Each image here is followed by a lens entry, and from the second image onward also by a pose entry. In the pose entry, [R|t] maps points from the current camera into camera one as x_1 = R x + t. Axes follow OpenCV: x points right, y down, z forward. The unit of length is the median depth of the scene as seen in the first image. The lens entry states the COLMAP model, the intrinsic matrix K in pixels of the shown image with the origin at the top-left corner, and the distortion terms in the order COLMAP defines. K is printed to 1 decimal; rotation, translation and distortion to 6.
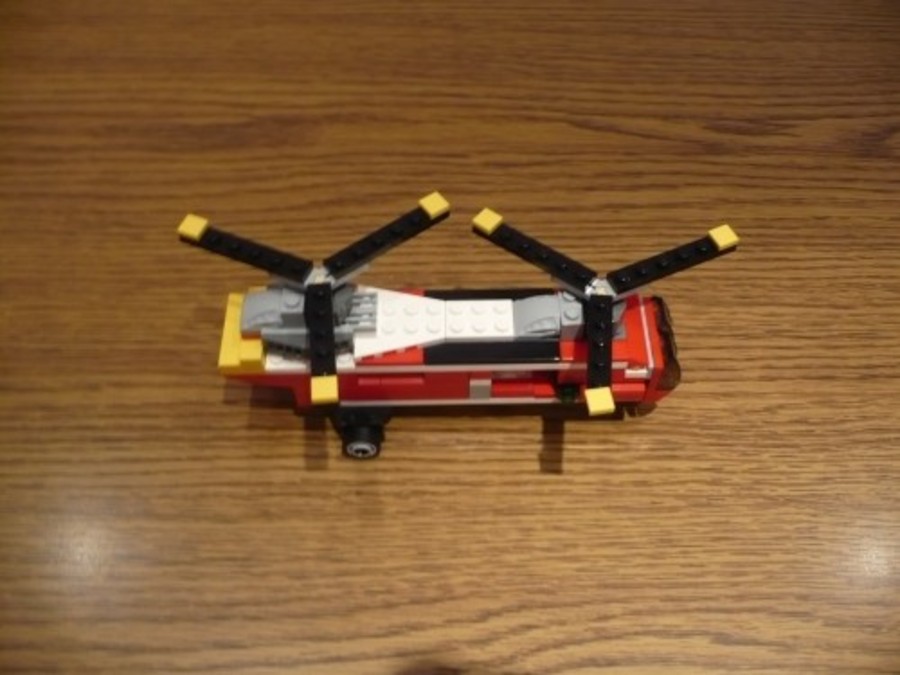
lens RADIAL K [[922.5, 0, 450.0], [0, 922.5, 337.5], [0, 0, 1]] dist [-0.076034, 0.033038]
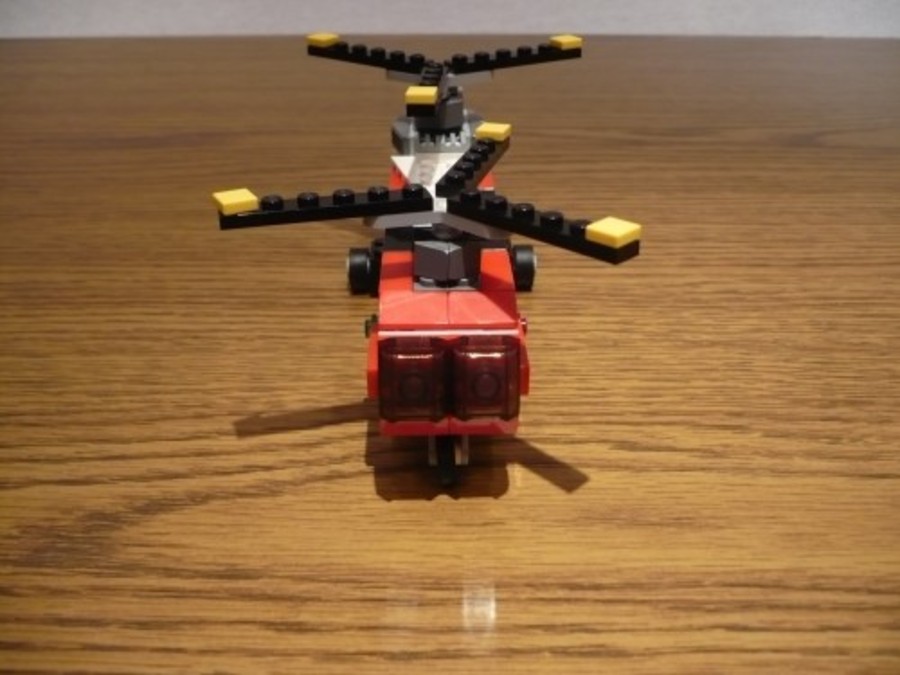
lens RADIAL K [[922.5, 0, 450.0], [0, 922.5, 337.5], [0, 0, 1]] dist [-0.076034, 0.033038]
pose [[0.998910, -0.019690, -0.042316, 0.174517], [0.001247, 0.917591, -0.397524, 0.517180], [0.046656, 0.397039, 0.916615, 0.239562]]
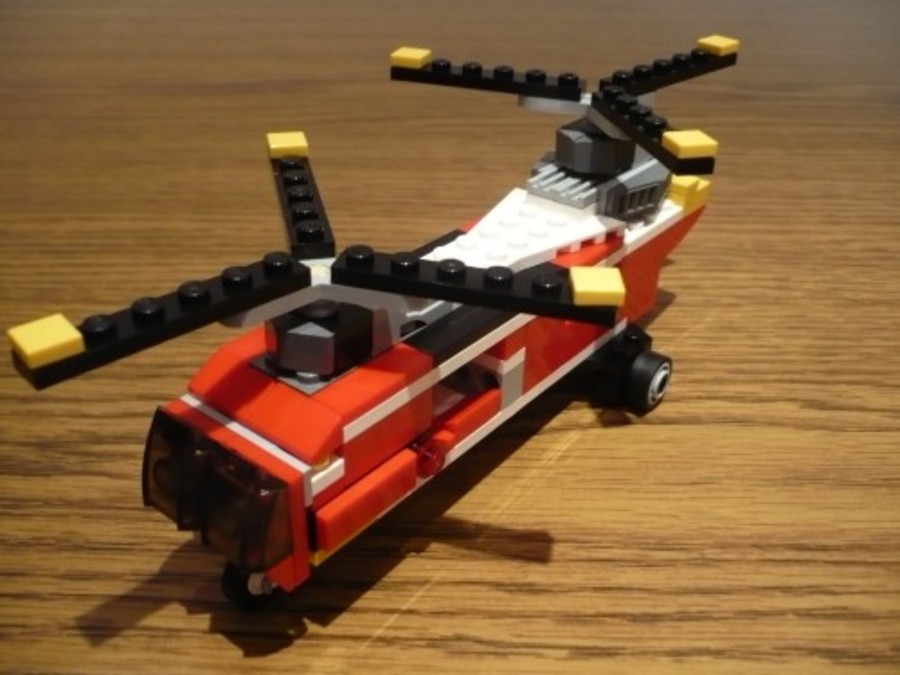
lens RADIAL K [[922.5, 0, 450.0], [0, 922.5, 337.5], [0, 0, 1]] dist [-0.076034, 0.033038]
pose [[0.999034, -0.005115, -0.043648, 0.031846], [-0.010780, 0.934337, -0.356229, 0.512577], [0.042604, 0.356355, 0.933379, 0.257440]]
